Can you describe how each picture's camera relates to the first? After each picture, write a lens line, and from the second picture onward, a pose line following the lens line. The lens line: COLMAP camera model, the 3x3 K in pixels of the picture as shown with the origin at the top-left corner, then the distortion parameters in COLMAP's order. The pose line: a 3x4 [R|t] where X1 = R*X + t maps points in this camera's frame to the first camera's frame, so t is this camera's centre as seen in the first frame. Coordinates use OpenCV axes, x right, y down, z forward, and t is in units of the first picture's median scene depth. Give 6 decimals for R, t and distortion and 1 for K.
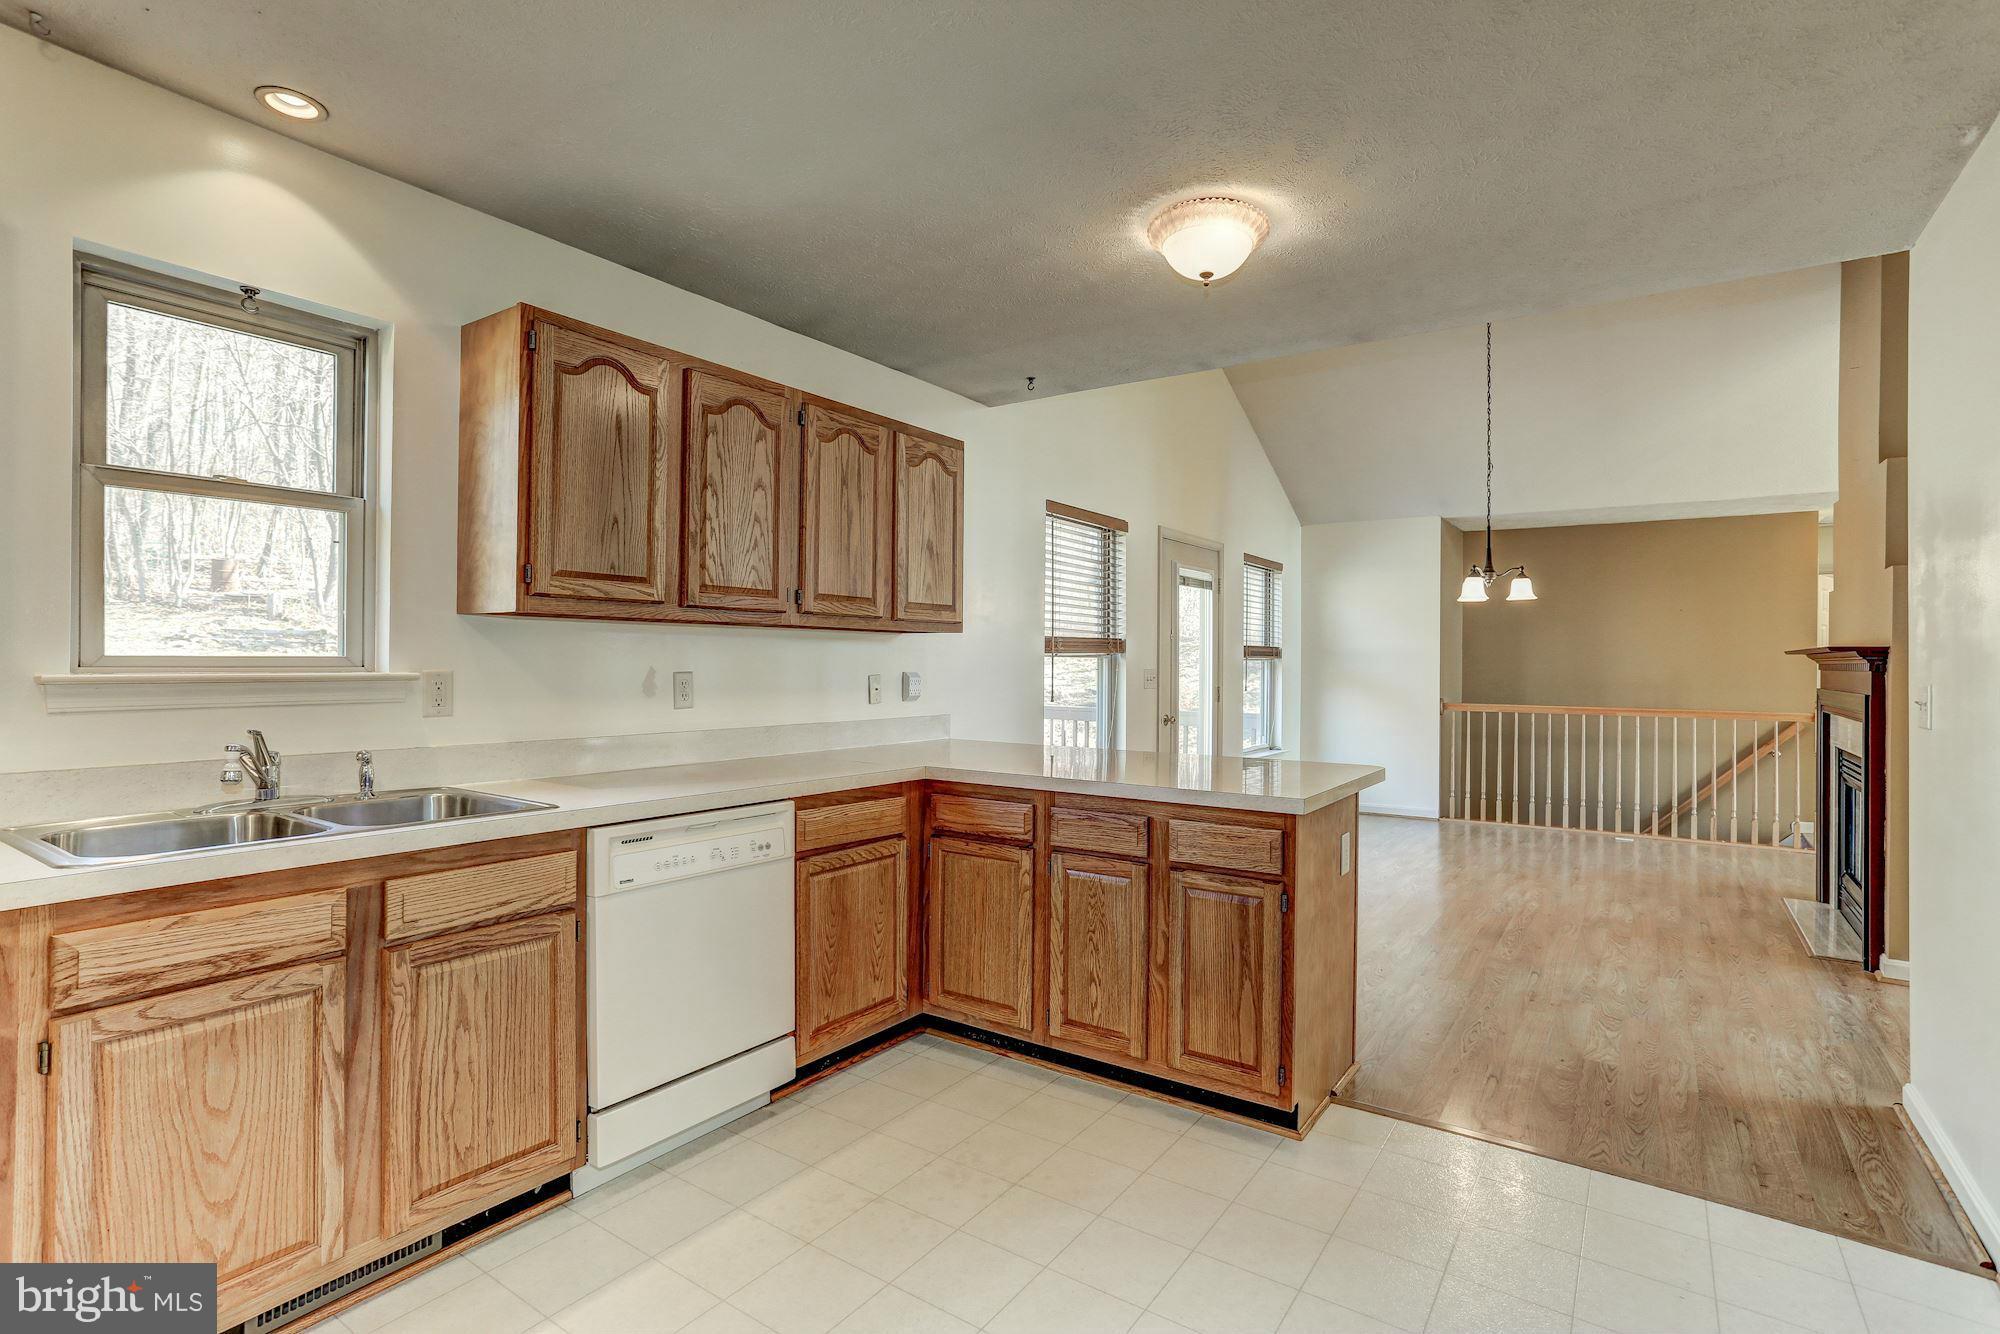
lens RADIAL K [[930.6, 0, 993.7], [0, 930.6, 695.3], [0, 0, 1]] dist [-0.038577, 0.000450]
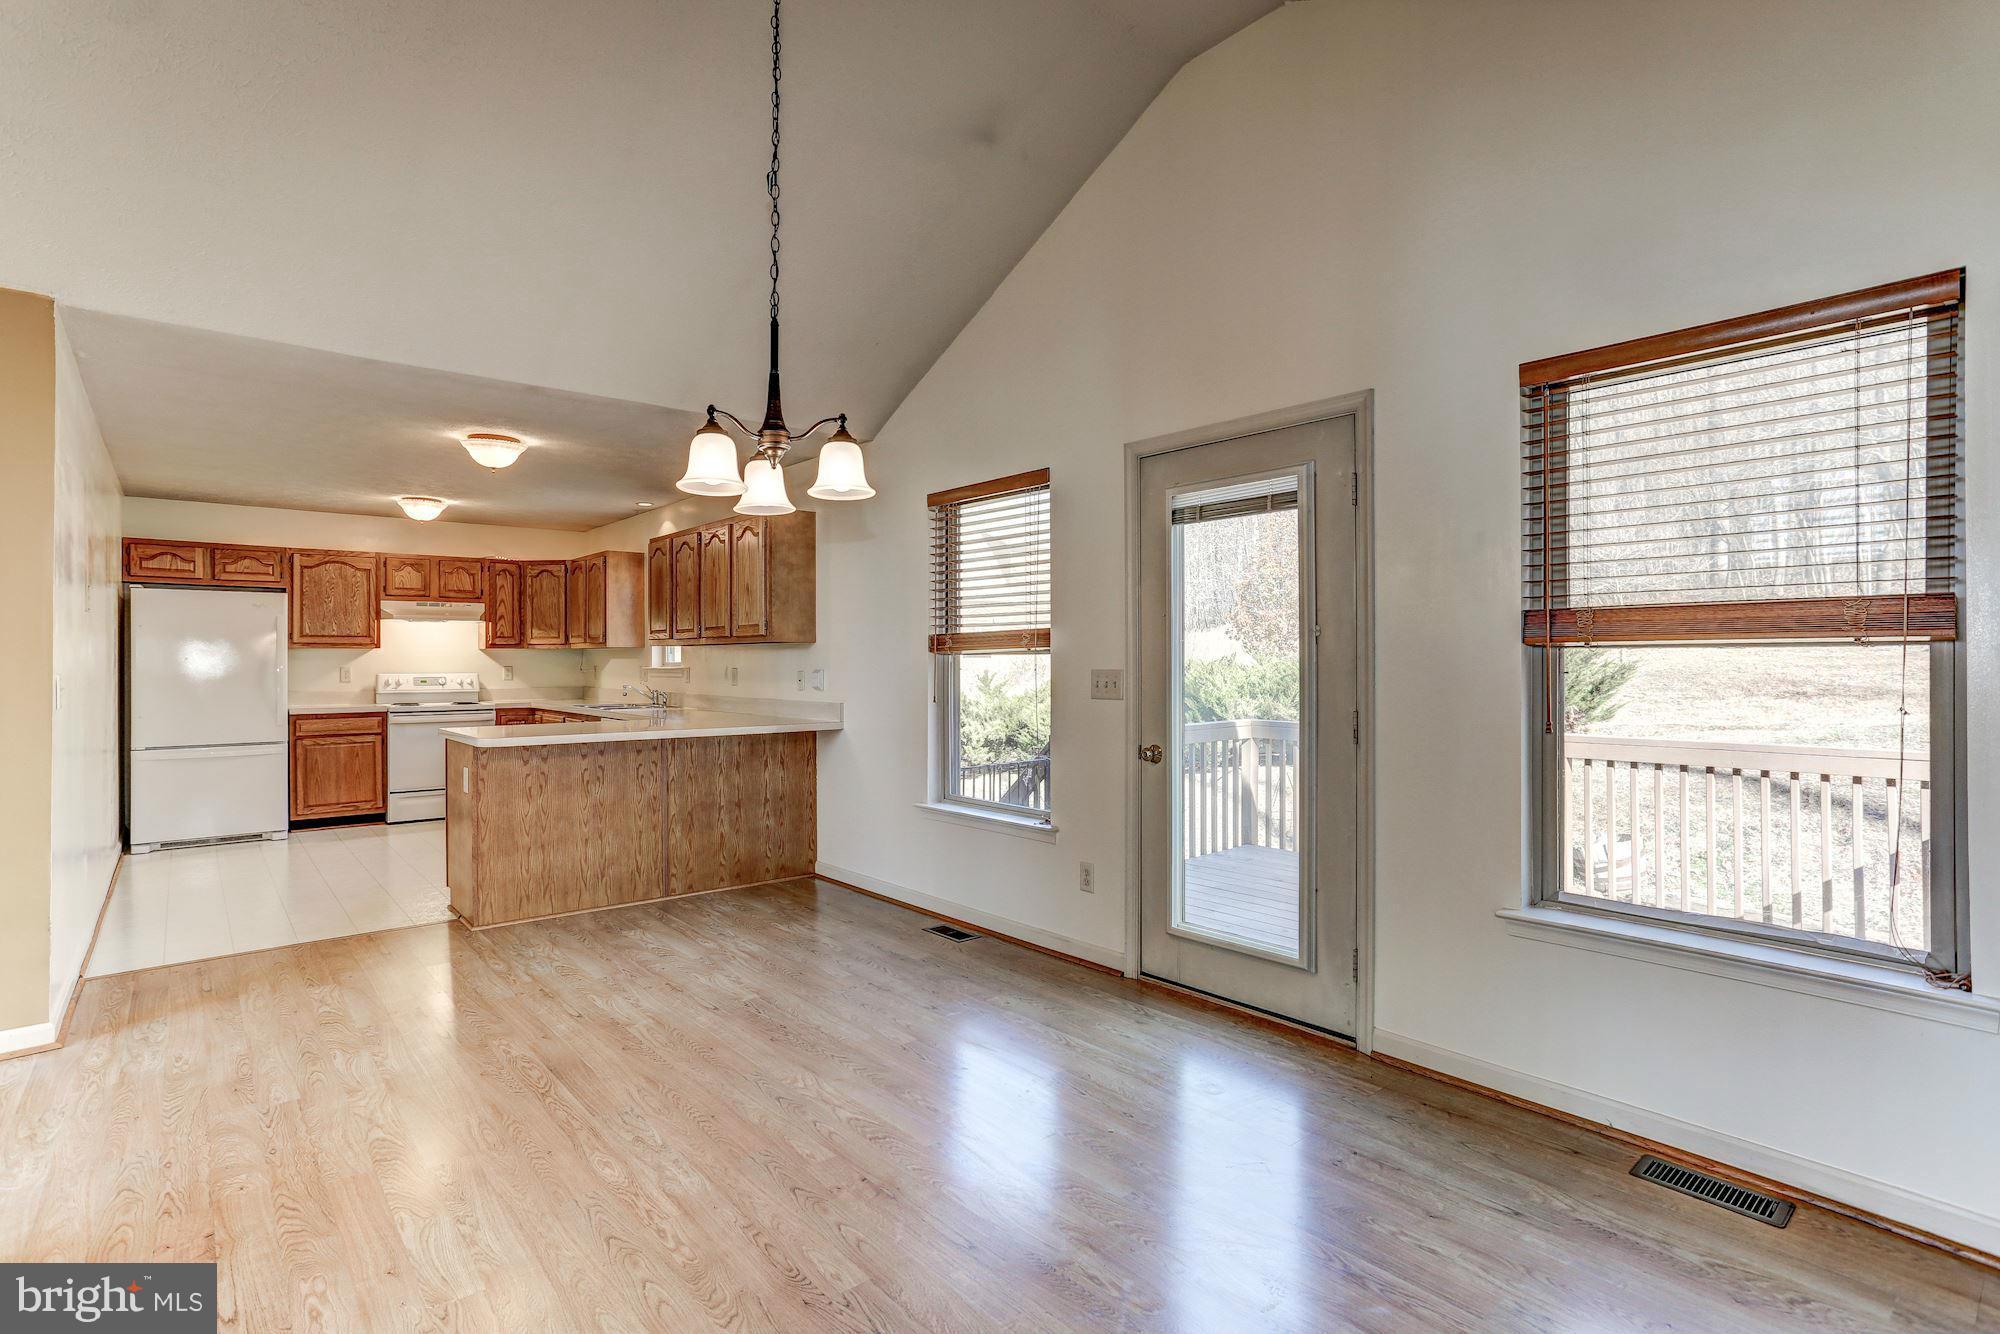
lens RADIAL K [[968.9, 0, 1000.0], [0, 968.9, 667.0], [0, 0, 1]] dist [-0.056044, 0.031289]
pose [[-0.231738, 0.002379, -0.972775, 1.894401], [-0.029149, 0.999531, 0.009389, -0.077363], [0.972341, 0.030532, -0.231560, 2.424194]]
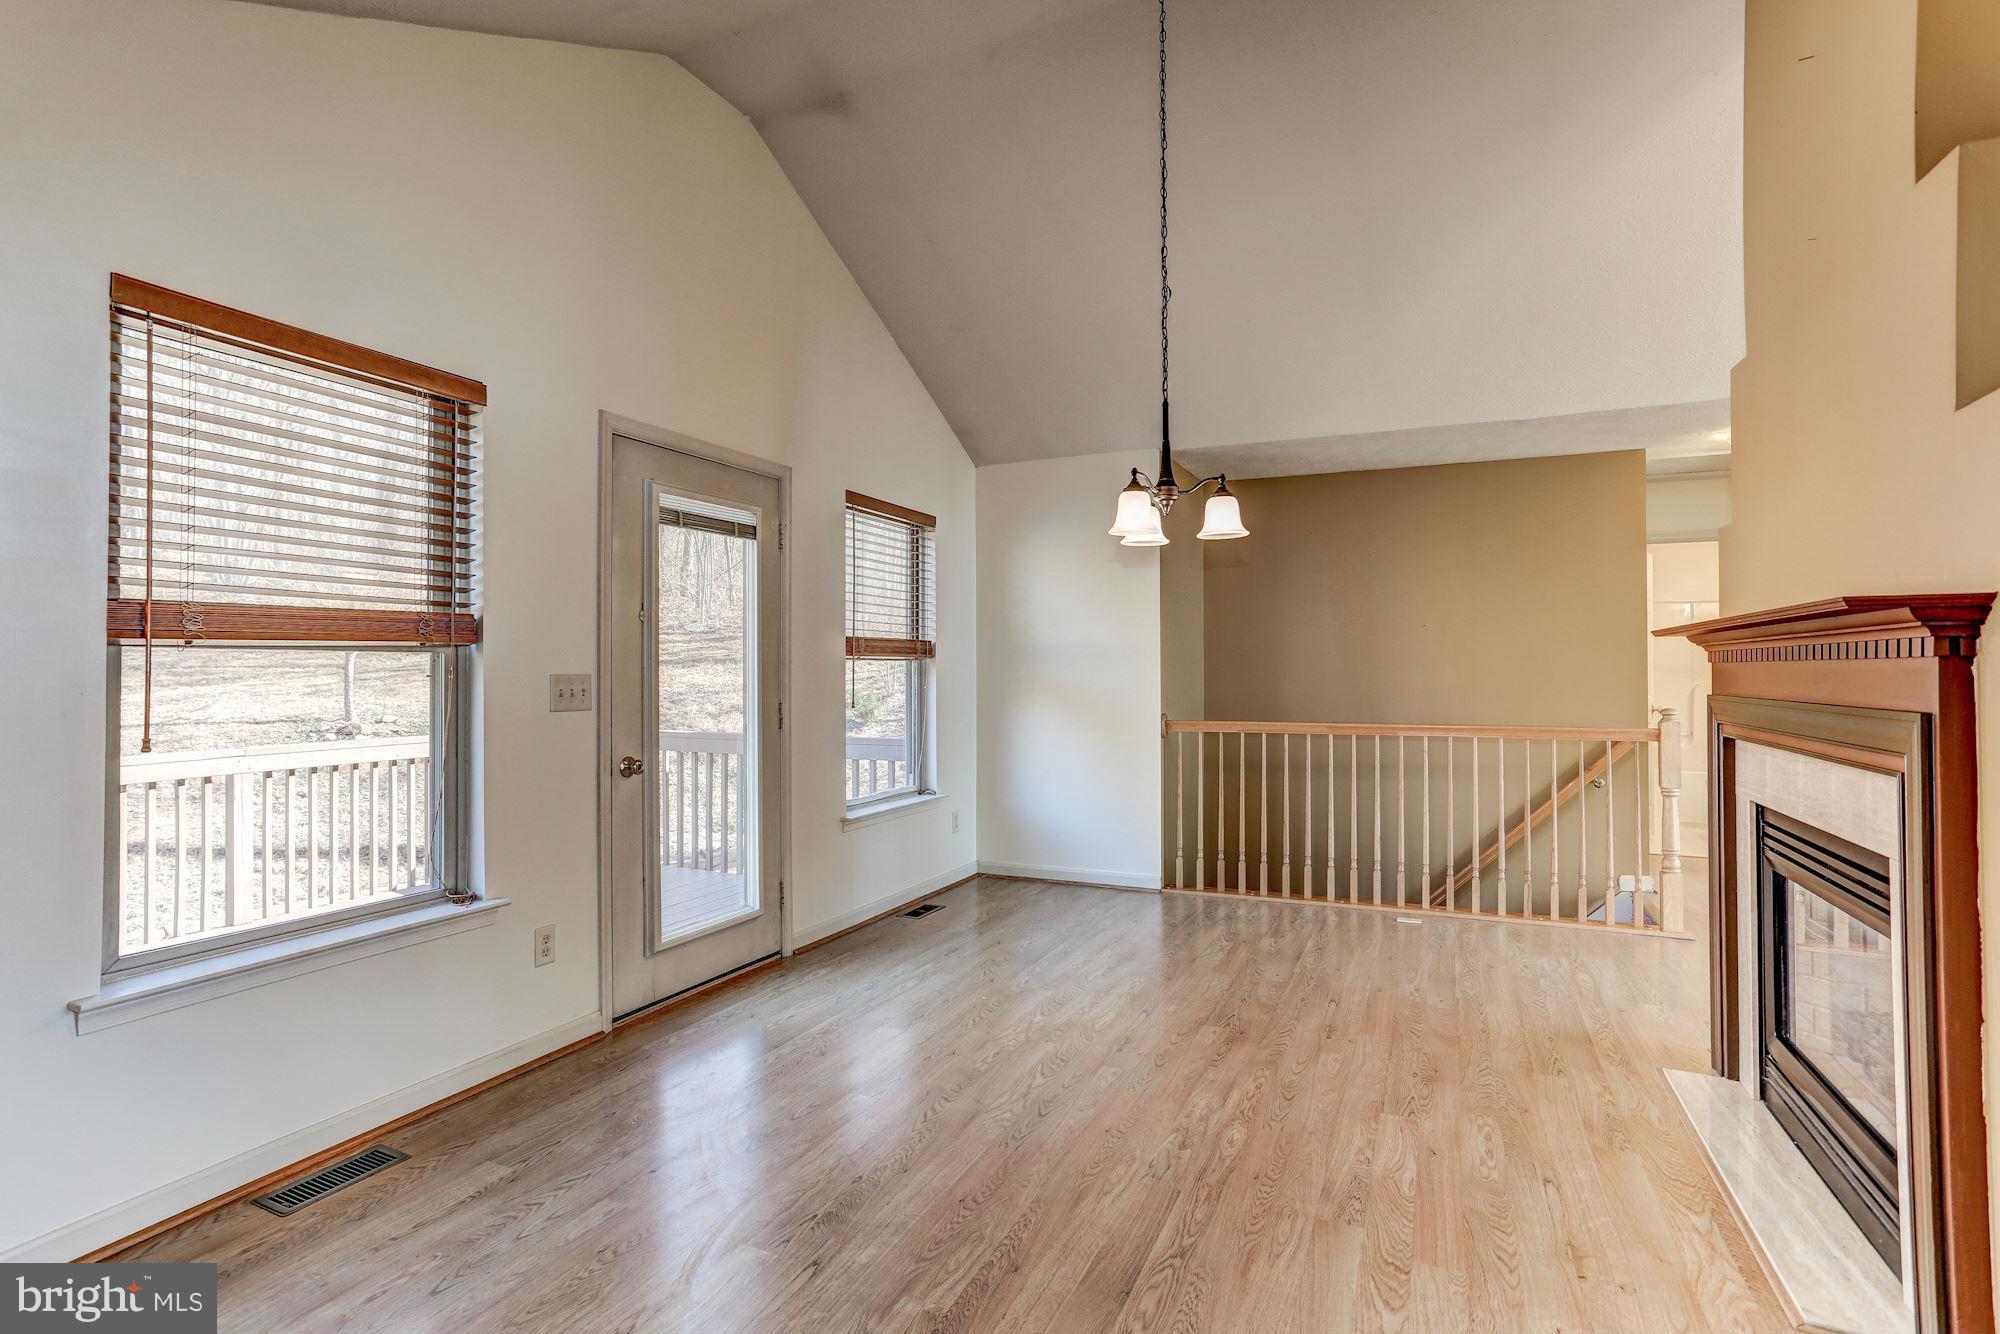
lens RADIAL K [[968.9, 0, 1000.0], [0, 968.9, 667.0], [0, 0, 1]] dist [-0.056044, 0.031289]
pose [[0.981338, -0.005208, 0.192218, 0.698805], [0.011746, 0.999390, -0.032885, -0.027881], [-0.191930, 0.034529, 0.980801, 0.964195]]
